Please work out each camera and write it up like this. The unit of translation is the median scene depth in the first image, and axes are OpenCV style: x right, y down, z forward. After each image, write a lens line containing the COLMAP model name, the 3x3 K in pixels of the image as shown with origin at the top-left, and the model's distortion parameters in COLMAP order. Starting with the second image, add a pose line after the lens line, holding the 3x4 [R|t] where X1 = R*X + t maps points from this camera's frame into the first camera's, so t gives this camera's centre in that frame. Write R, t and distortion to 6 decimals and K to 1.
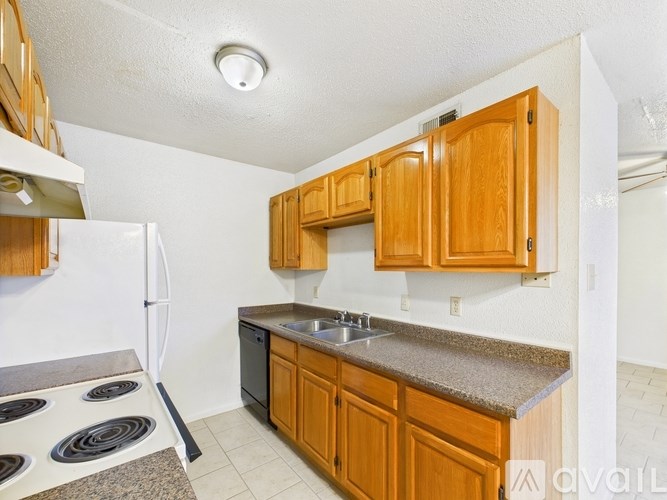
lens RADIAL K [[293.3, 0, 332.5], [0, 293.3, 269.4], [0, 0, 1]] dist [-0.001209, -0.000475]
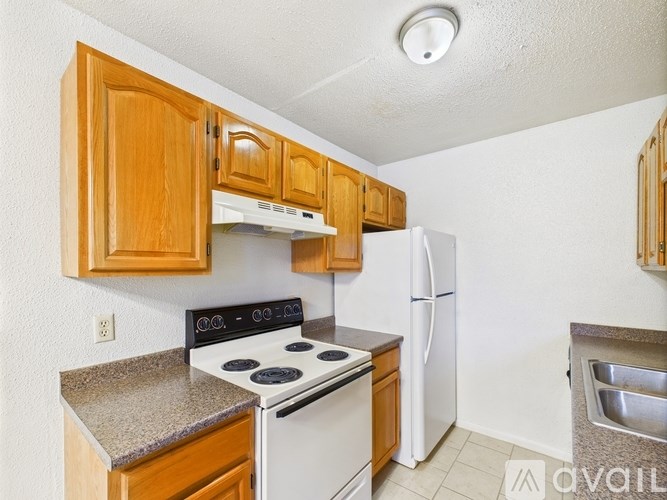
lens RADIAL K [[293.3, 0, 332.5], [0, 293.3, 269.4], [0, 0, 1]] dist [-0.001209, -0.000475]
pose [[0.224106, 0.006155, -0.974545, 0.382596], [-0.001475, 0.999981, 0.005976, -0.004690], [0.974564, 0.000098, 0.224111, 0.425003]]
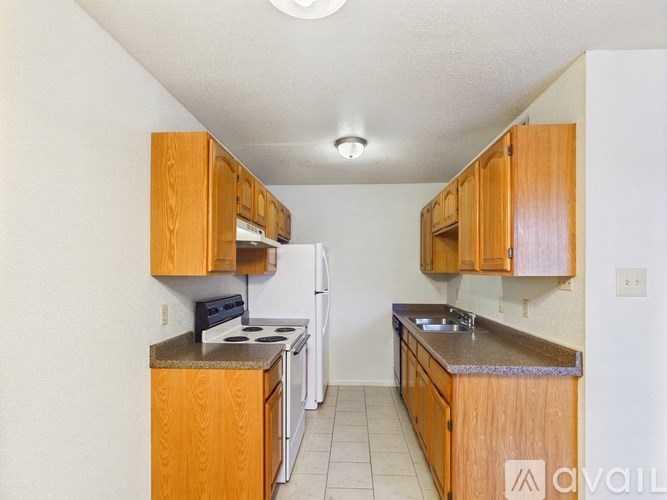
lens RADIAL K [[350.1, 0, 332.9], [0, 350.1, 270.5], [0, 0, 1]] dist [0.000440, 0.000023]
pose [[0.747107, 0.002247, -0.664700, 0.716222], [-0.006302, 0.999973, -0.003703, -0.001076], [0.664674, 0.006956, 0.747101, -0.392472]]
